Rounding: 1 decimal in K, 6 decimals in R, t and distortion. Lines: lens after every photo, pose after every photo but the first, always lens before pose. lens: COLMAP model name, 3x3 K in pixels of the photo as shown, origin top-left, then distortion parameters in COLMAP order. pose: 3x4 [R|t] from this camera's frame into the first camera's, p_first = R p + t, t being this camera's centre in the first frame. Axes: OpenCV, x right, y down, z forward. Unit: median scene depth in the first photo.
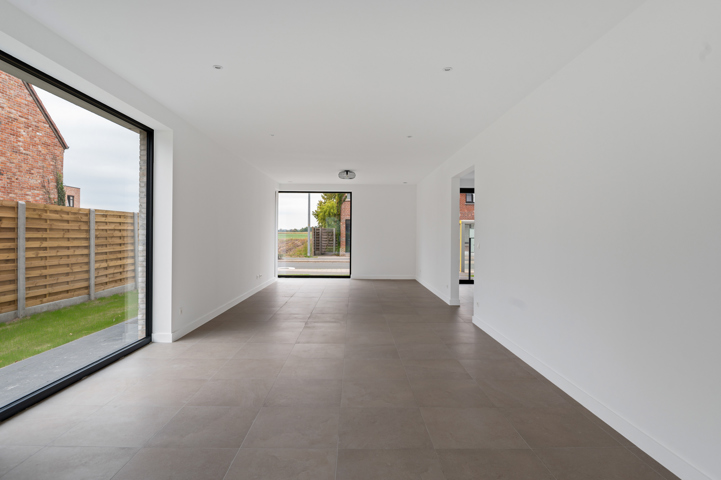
lens RADIAL K [[402.2, 0, 359.6], [0, 402.2, 228.6], [0, 0, 1]] dist [-0.026527, -0.001646]
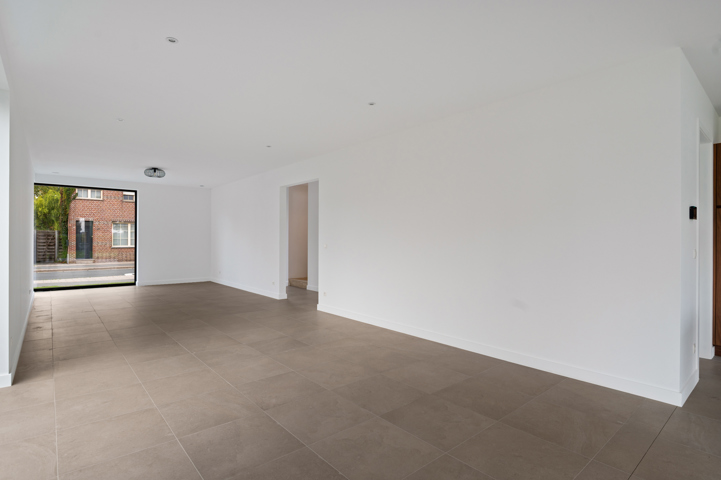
lens RADIAL K [[363.9, 0, 361.8], [0, 363.9, 238.5], [0, 0, 1]] dist [-0.017608, -0.001258]
pose [[0.774910, -0.004393, 0.632057, -0.229759], [-0.006209, 0.999875, 0.014562, 0.002991], [-0.632042, -0.015208, 0.774785, 0.061399]]
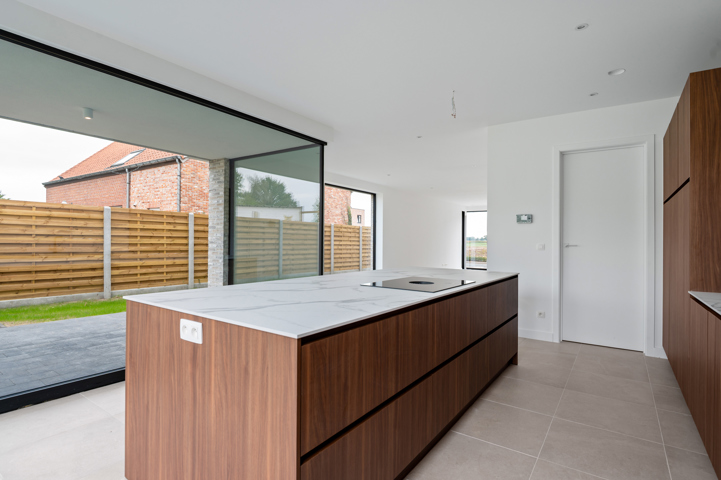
lens RADIAL K [[363.9, 0, 358.7], [0, 363.9, 236.2], [0, 0, 1]] dist [-0.017608, -0.001258]
pose [[0.803024, -0.003643, -0.595936, 0.291563], [-0.000004, 0.999981, -0.006118, 0.008689], [0.595947, 0.004915, 0.803008, -0.338084]]
